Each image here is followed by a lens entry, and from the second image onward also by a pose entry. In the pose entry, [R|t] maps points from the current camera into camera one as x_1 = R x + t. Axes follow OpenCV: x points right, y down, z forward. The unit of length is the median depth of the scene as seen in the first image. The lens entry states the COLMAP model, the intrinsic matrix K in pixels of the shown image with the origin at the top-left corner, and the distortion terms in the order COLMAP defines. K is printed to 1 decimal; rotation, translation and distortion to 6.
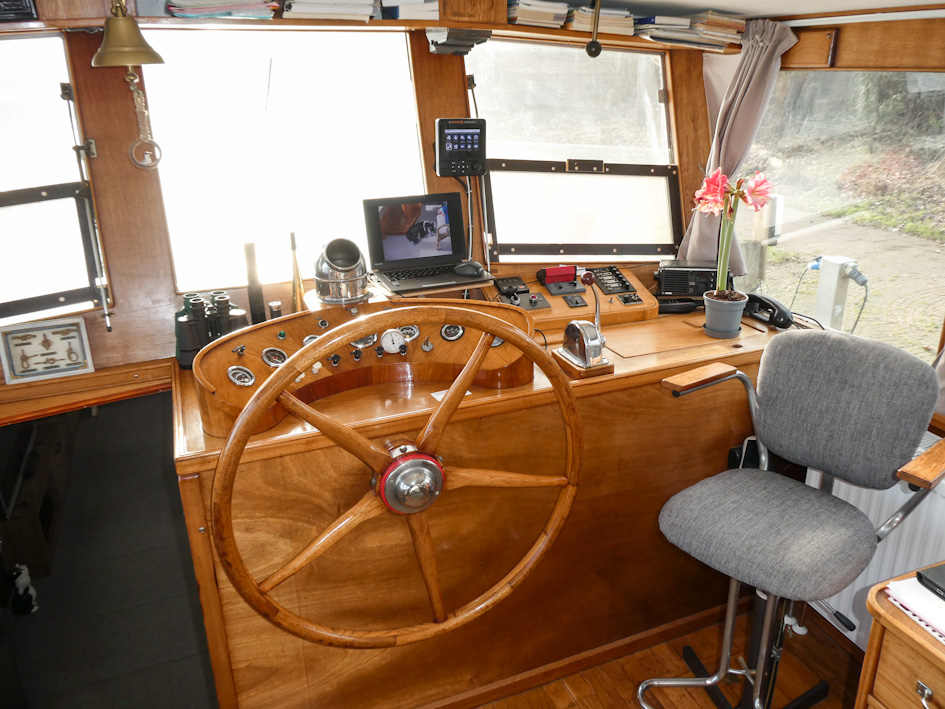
lens RADIAL K [[721.2, 0, 480.1], [0, 721.2, 359.0], [0, 0, 1]] dist [0.013979, -0.003476]
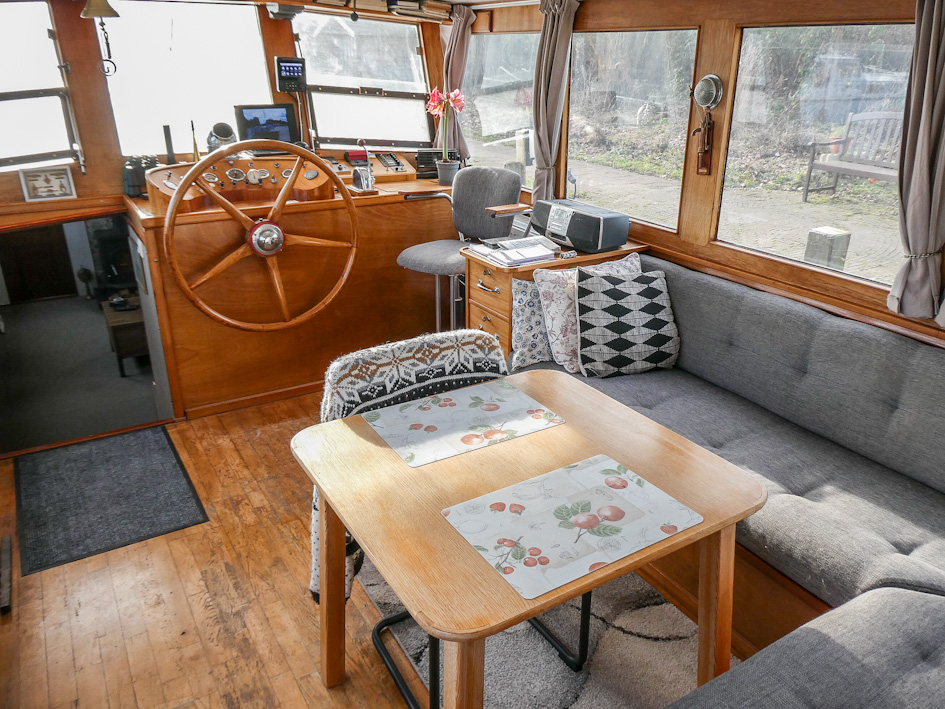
lens RADIAL K [[721.2, 0, 472.6], [0, 721.2, 364.6], [0, 0, 1]] dist [0.013979, -0.003476]
pose [[0.988212, -0.042864, 0.146967, 0.129624], [0.039421, 0.998878, 0.026262, 0.404787], [-0.147928, -0.020159, 0.988793, -0.857161]]
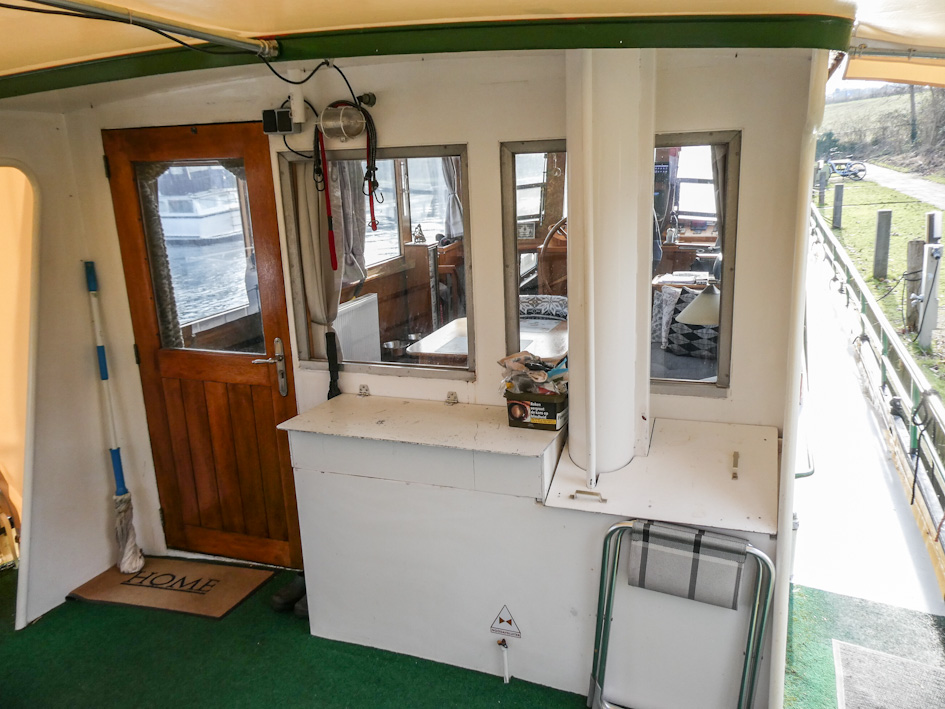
lens RADIAL K [[721.2, 0, 469.0], [0, 721.2, 351.7], [0, 0, 1]] dist [0.013979, -0.003476]
pose [[0.728707, 0.157168, -0.666547, 1.509230], [-0.223837, 0.974512, -0.014927, 0.629806], [0.647212, 0.160076, 0.745314, -1.543608]]
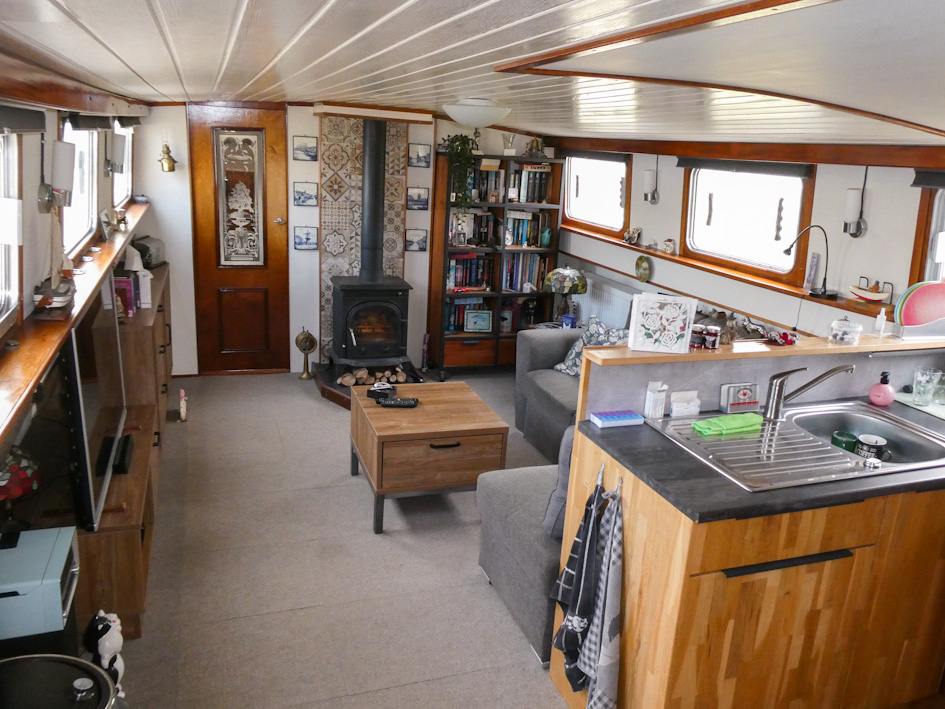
lens RADIAL K [[721.2, 0, 476.8], [0, 721.2, 366.8], [0, 0, 1]] dist [0.013979, -0.003476]
pose [[0.996544, 0.080360, -0.021015, -0.715921], [-0.082286, 0.989627, -0.117758, 0.279397], [0.011334, 0.119080, 0.992820, 0.861600]]
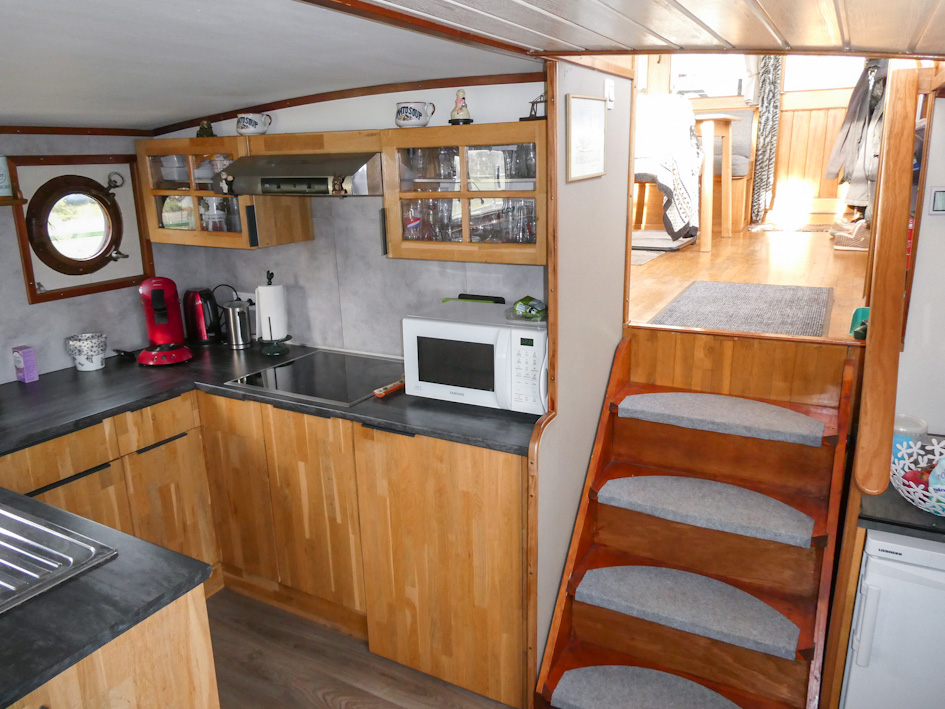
lens RADIAL K [[679.7, 0, 482.0], [0, 679.7, 361.5], [0, 0, 1]] dist [0.005954, -0.007830]
pose [[-0.634516, -0.188619, 0.749541, -1.106272], [0.327161, 0.813061, 0.481557, -0.078020], [-0.700254, 0.550776, -0.454192, 1.747546]]
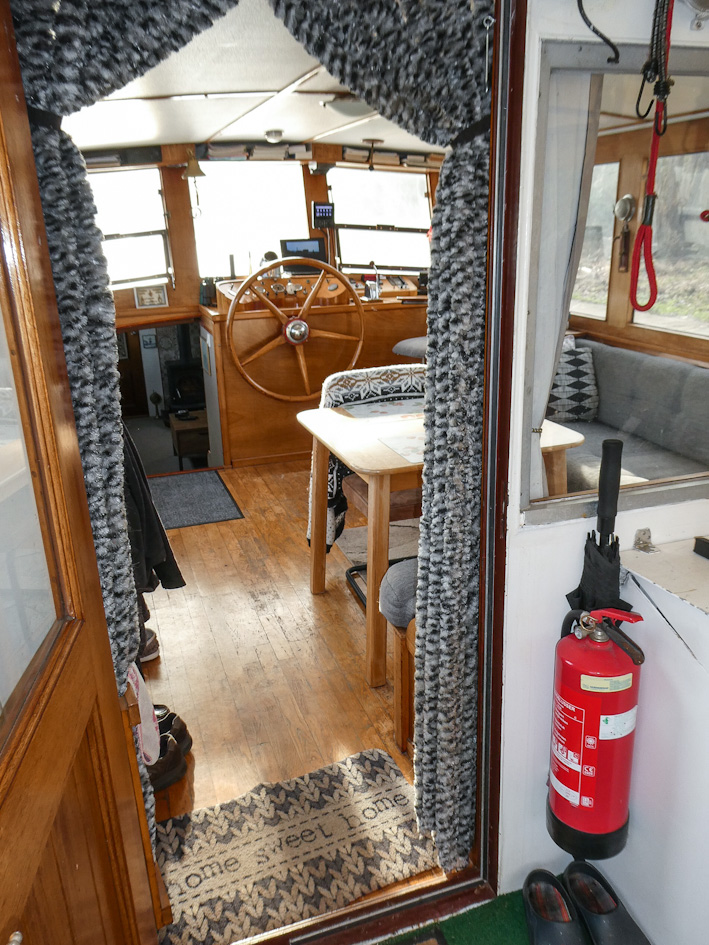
lens RADIAL K [[721.2, 0, 348.4], [0, 721.2, 501.7], [0, 0, 1]] dist [0.013979, -0.003476]
pose [[0.997949, 0.010546, -0.063132, 0.226262], [-0.011465, 0.999833, -0.014216, 0.695539], [0.062972, 0.014910, 0.997904, -1.360180]]
